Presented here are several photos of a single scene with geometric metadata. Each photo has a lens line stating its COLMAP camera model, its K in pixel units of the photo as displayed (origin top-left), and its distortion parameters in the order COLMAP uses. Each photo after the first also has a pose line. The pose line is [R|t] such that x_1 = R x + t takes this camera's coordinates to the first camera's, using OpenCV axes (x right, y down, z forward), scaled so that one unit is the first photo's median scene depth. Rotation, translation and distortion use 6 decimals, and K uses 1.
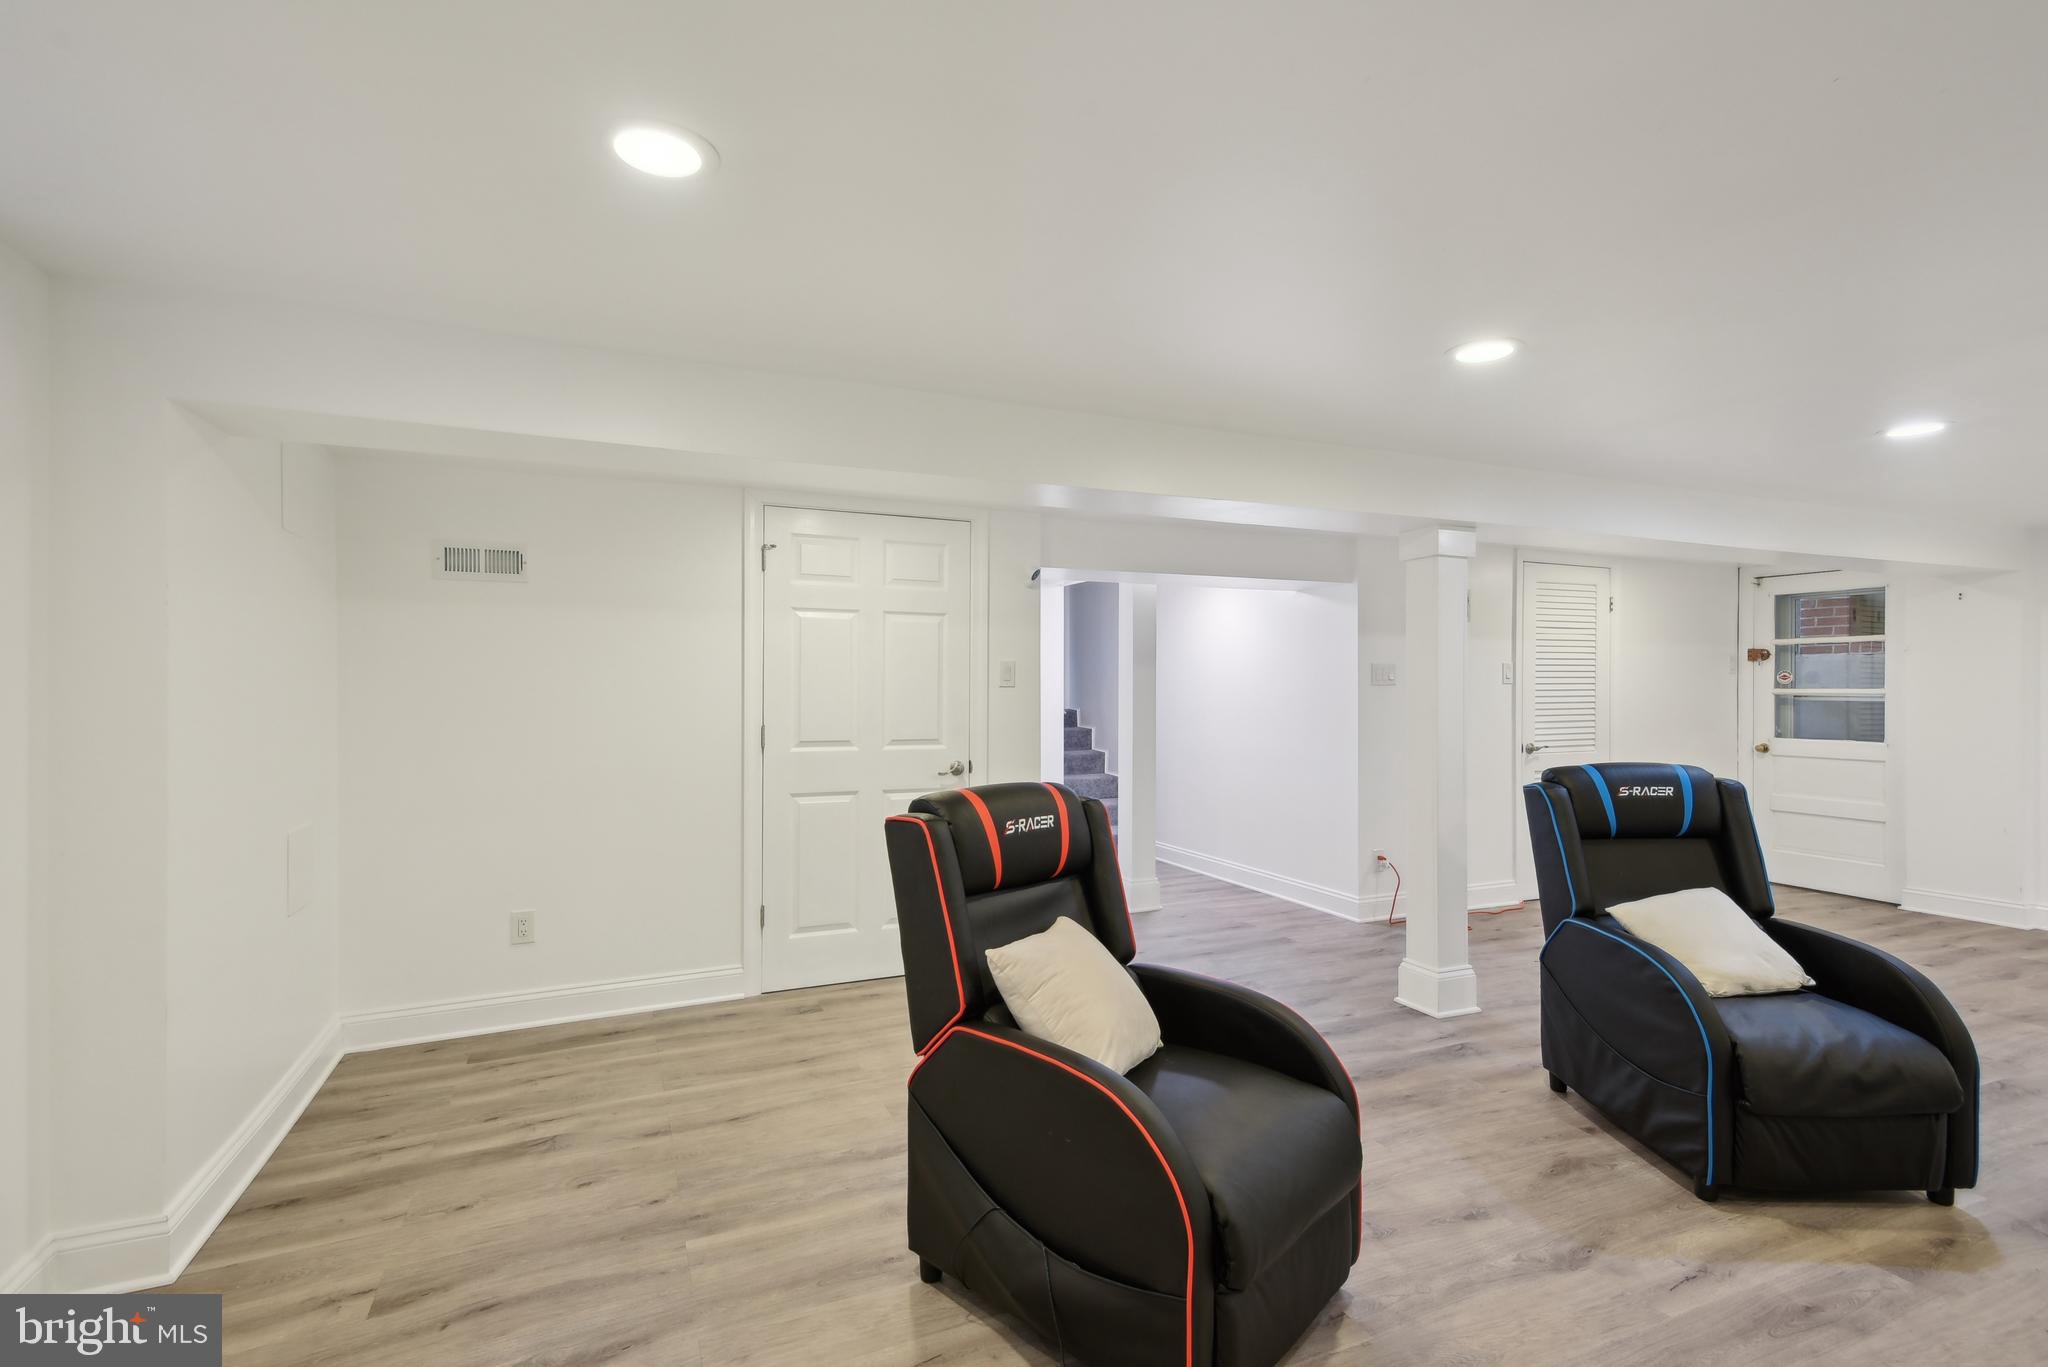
lens RADIAL K [[953.1, 0, 1027.1], [0, 953.1, 692.6], [0, 0, 1]] dist [-0.013627, -0.006346]
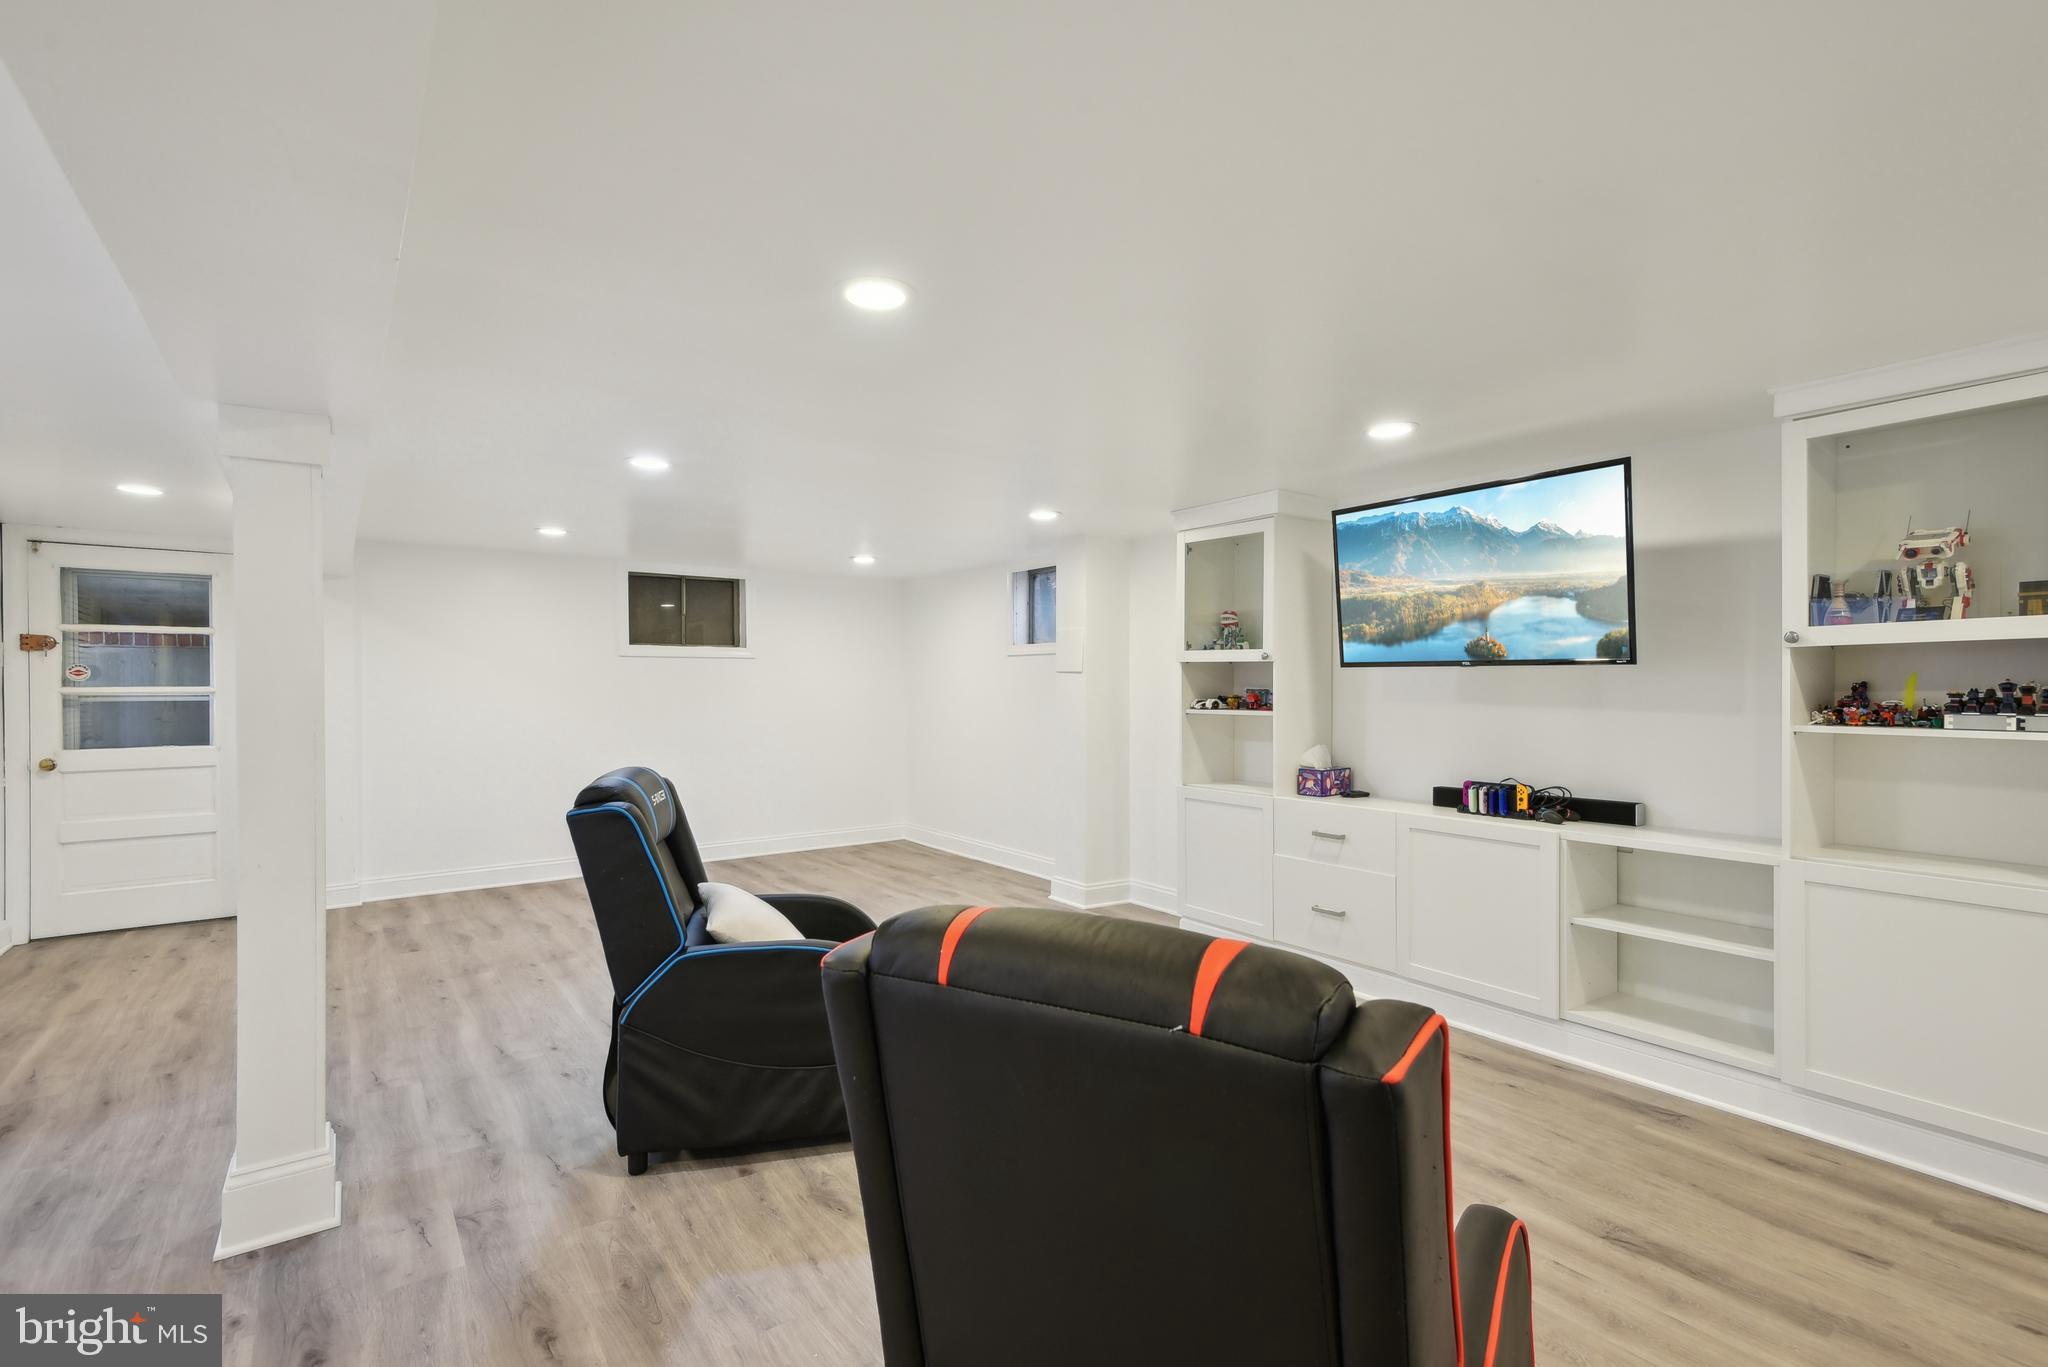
lens RADIAL K [[953.1, 0, 1009.4], [0, 953.1, 687.3], [0, 0, 1]] dist [-0.013627, -0.006346]
pose [[-0.252973, 0.000192, 0.967473, -0.162694], [0.006043, 0.999981, 0.001382, -0.000305], [-0.967455, 0.006196, -0.252969, 0.460746]]
